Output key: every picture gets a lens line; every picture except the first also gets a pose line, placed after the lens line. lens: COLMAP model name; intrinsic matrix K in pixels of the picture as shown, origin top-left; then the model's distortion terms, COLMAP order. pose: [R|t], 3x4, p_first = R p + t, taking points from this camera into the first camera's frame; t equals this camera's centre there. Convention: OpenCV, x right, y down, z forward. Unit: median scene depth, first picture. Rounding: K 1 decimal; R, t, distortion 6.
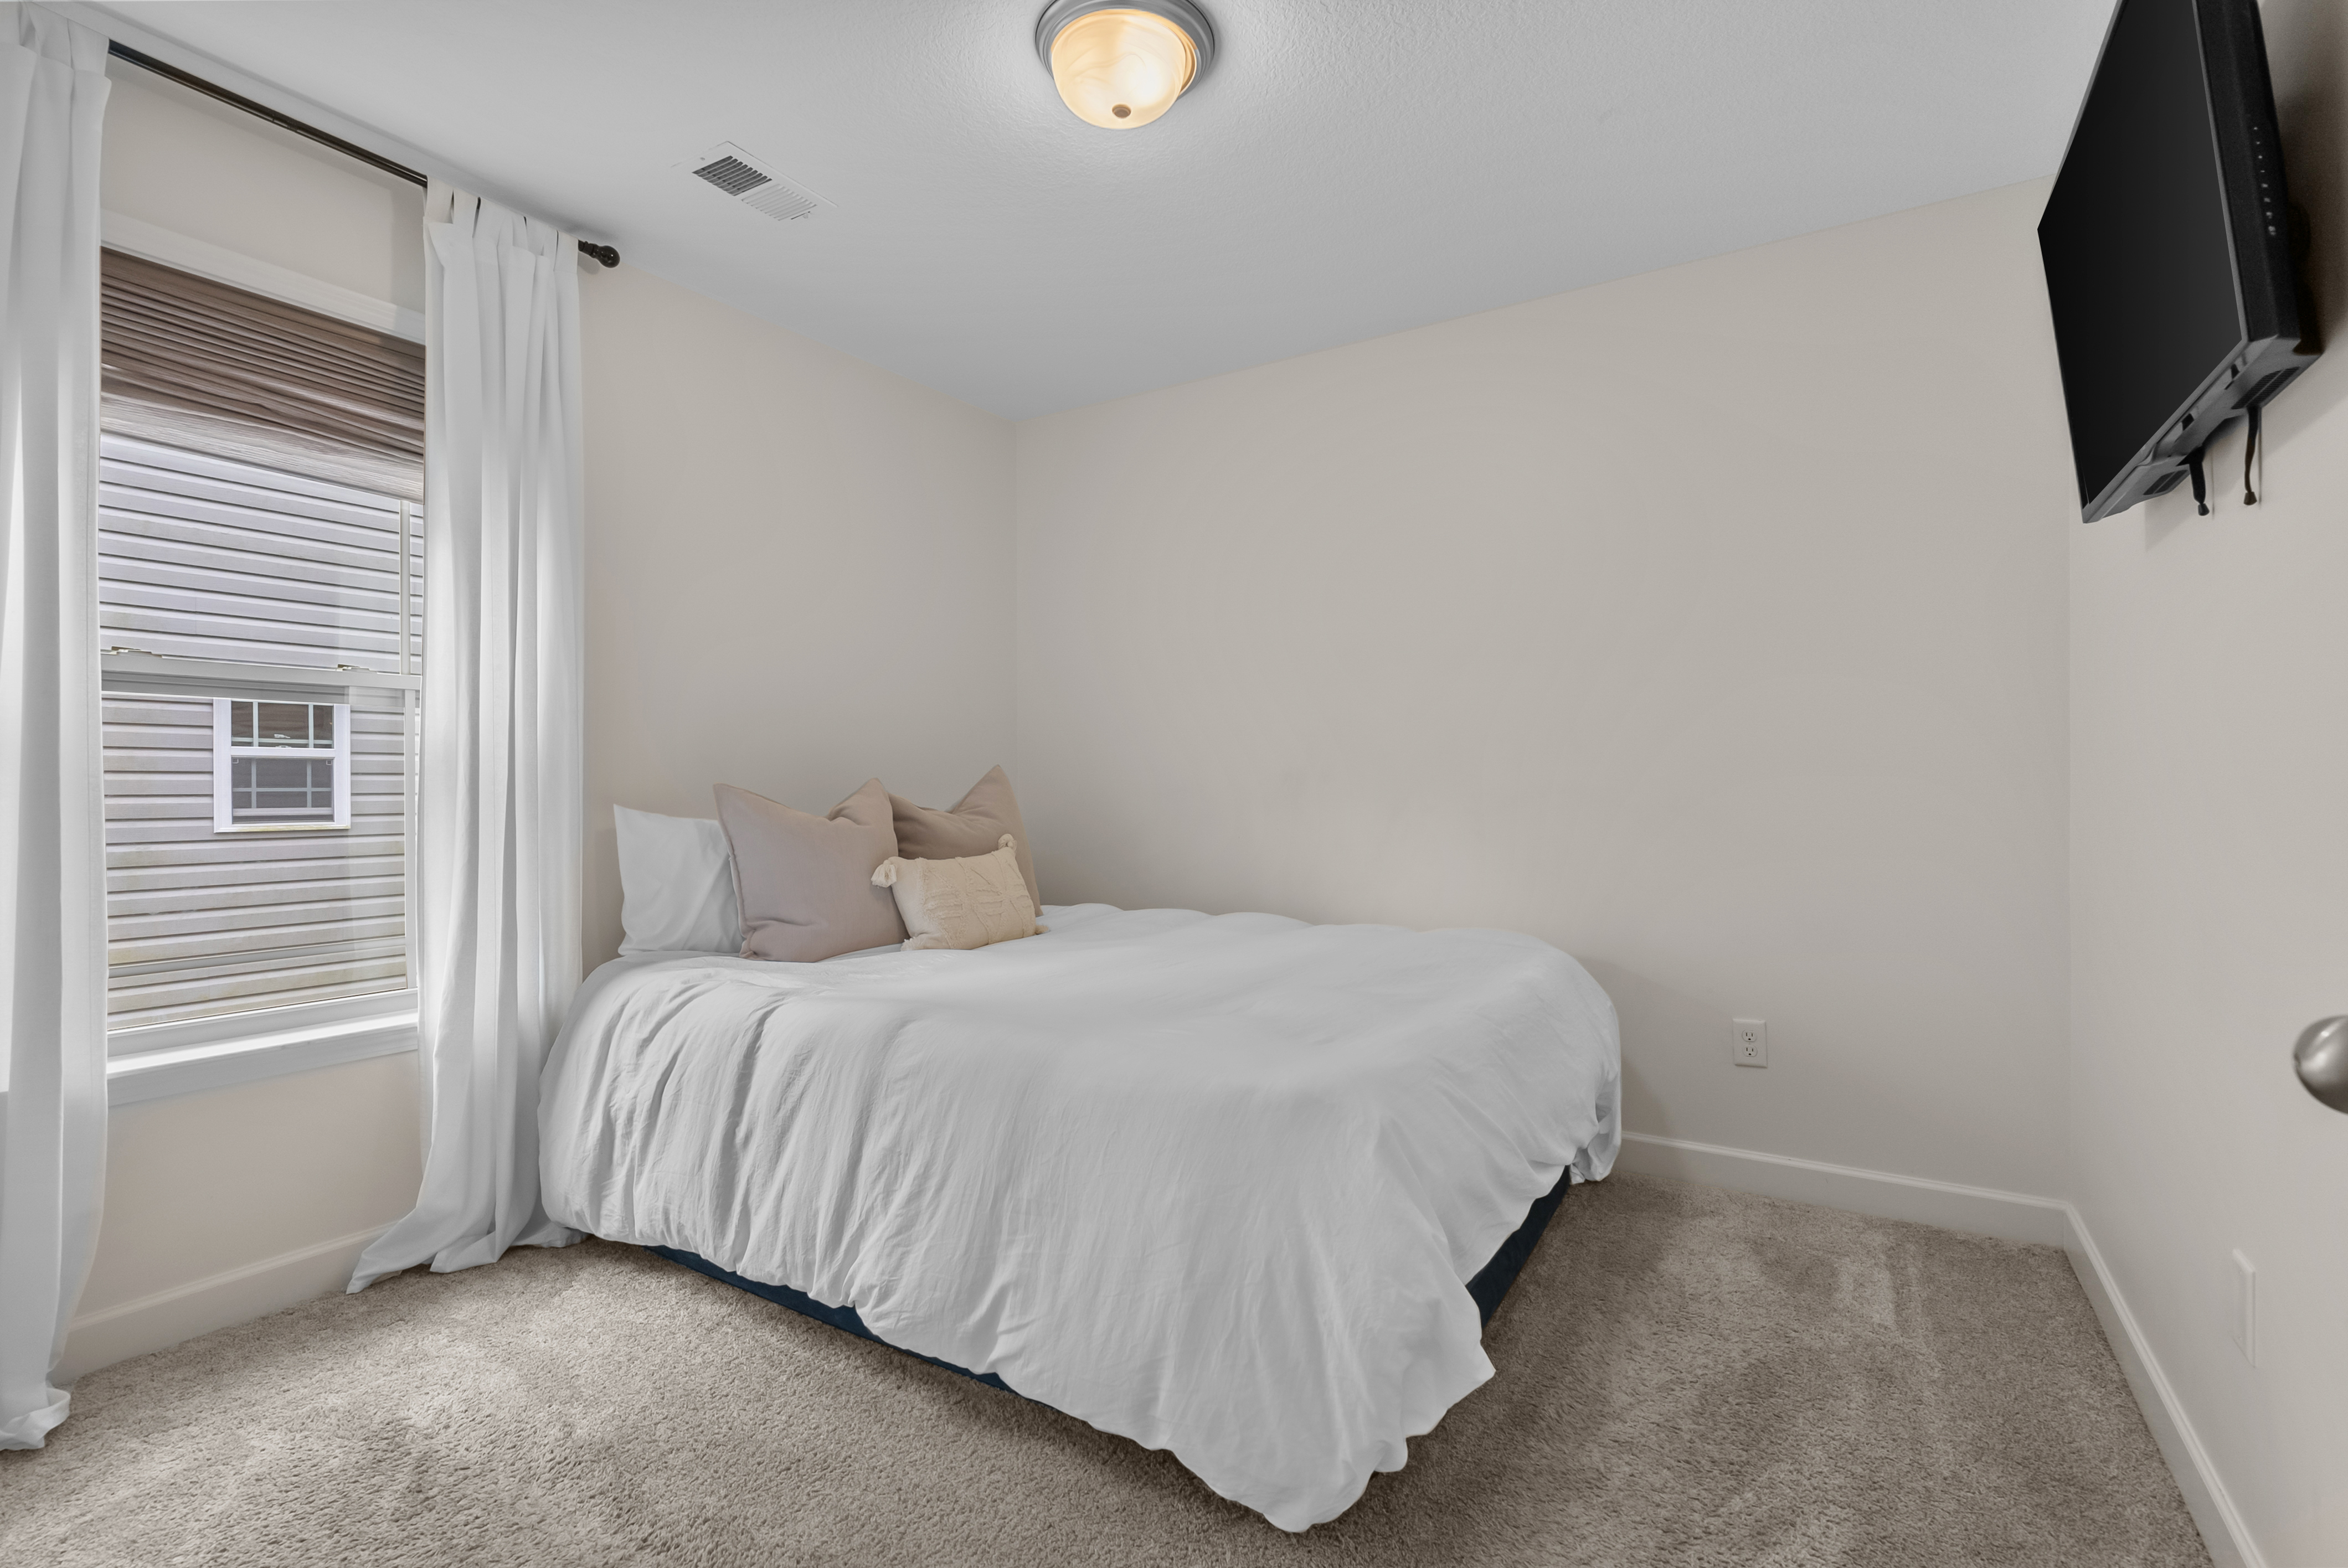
lens RADIAL K [[1058.1, 0, 1183.2], [0, 1058.1, 807.0], [0, 0, 1]] dist [-0.012849, 0.004674]
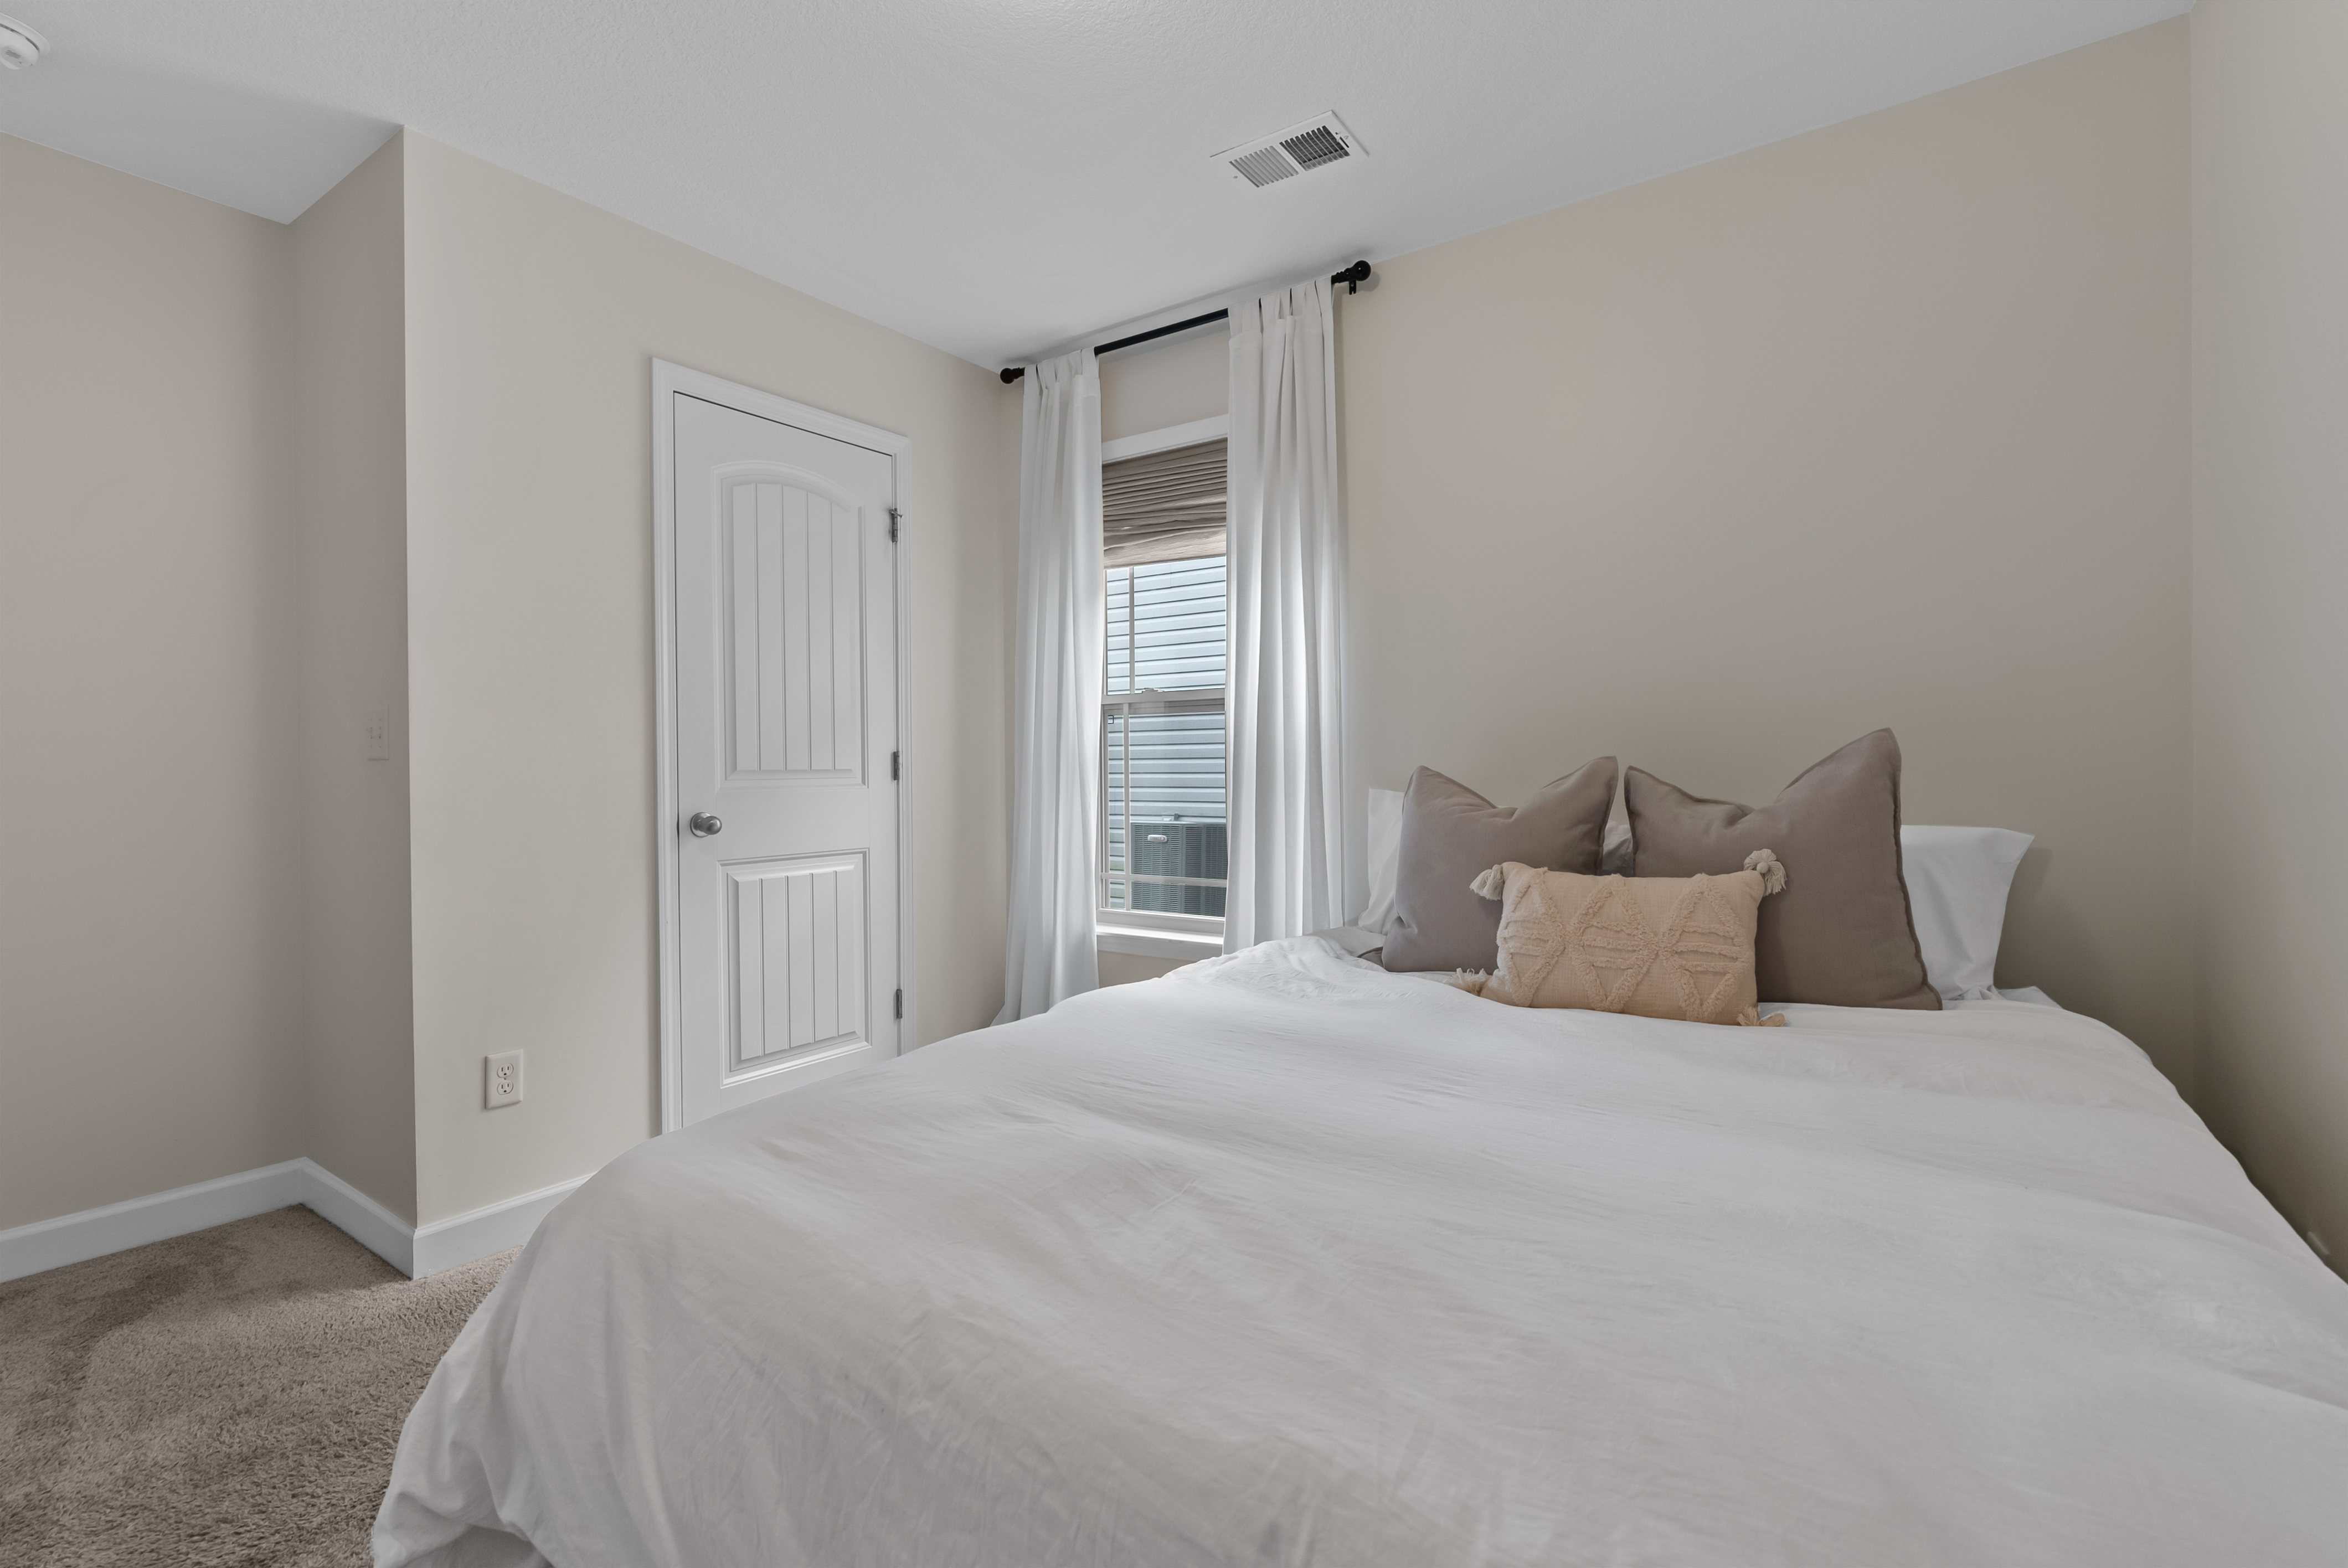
lens RADIAL K [[1058.1, 0, 1182.4], [0, 1058.1, 768.7], [0, 0, 1]] dist [-0.012849, 0.004674]
pose [[-0.037472, 0.011777, -0.999228, 0.621424], [-0.002474, 0.999926, 0.011878, -0.034919], [0.999295, 0.002917, -0.037441, 0.997786]]
